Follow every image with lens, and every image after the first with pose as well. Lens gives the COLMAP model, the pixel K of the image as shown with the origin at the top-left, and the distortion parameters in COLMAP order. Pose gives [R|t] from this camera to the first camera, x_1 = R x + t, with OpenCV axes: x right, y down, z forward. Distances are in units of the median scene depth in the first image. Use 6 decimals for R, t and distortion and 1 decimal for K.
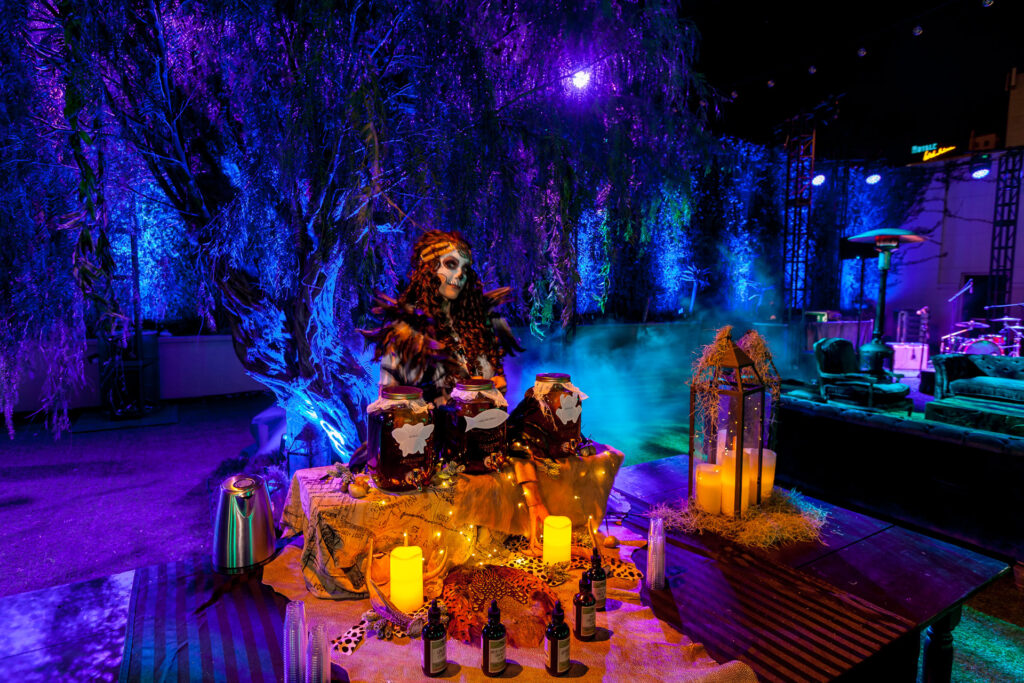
lens RADIAL K [[529.5, 0, 512.0], [0, 529.5, 341.5], [0, 0, 1]] dist [-0.001031, -0.000039]
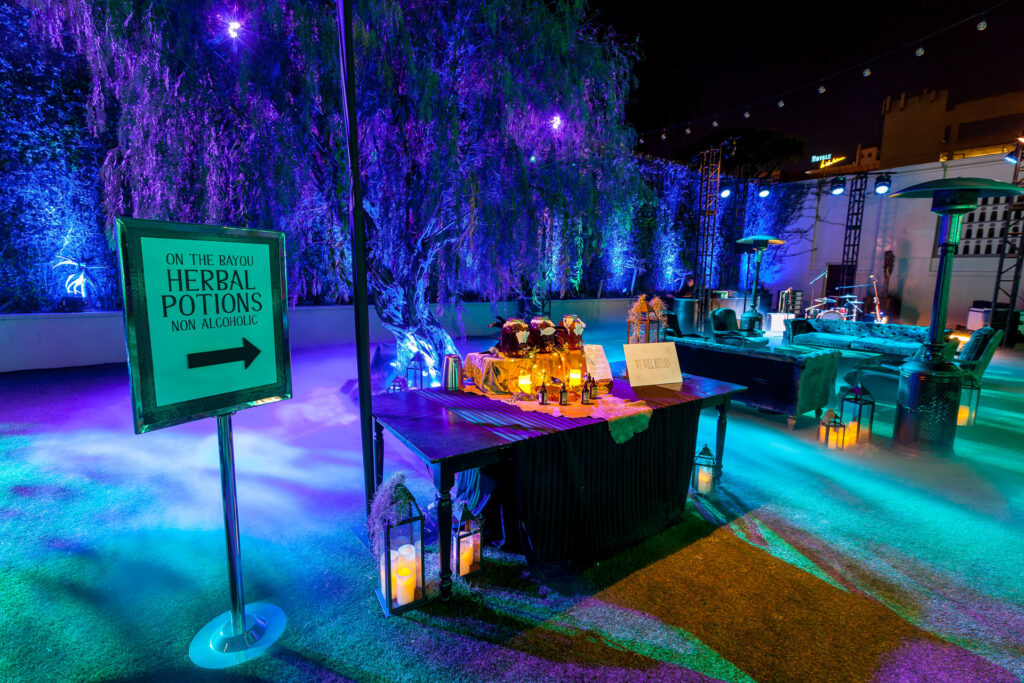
lens RADIAL K [[446.7, 0, 512.0], [0, 446.7, 341.5], [0, 0, 1]] dist [0.000023, 0.000019]
pose [[0.998026, -0.004763, 0.062620, -0.047043], [0.001260, 0.998438, 0.055863, 0.010451], [-0.062788, -0.055674, 0.996473, -0.148105]]
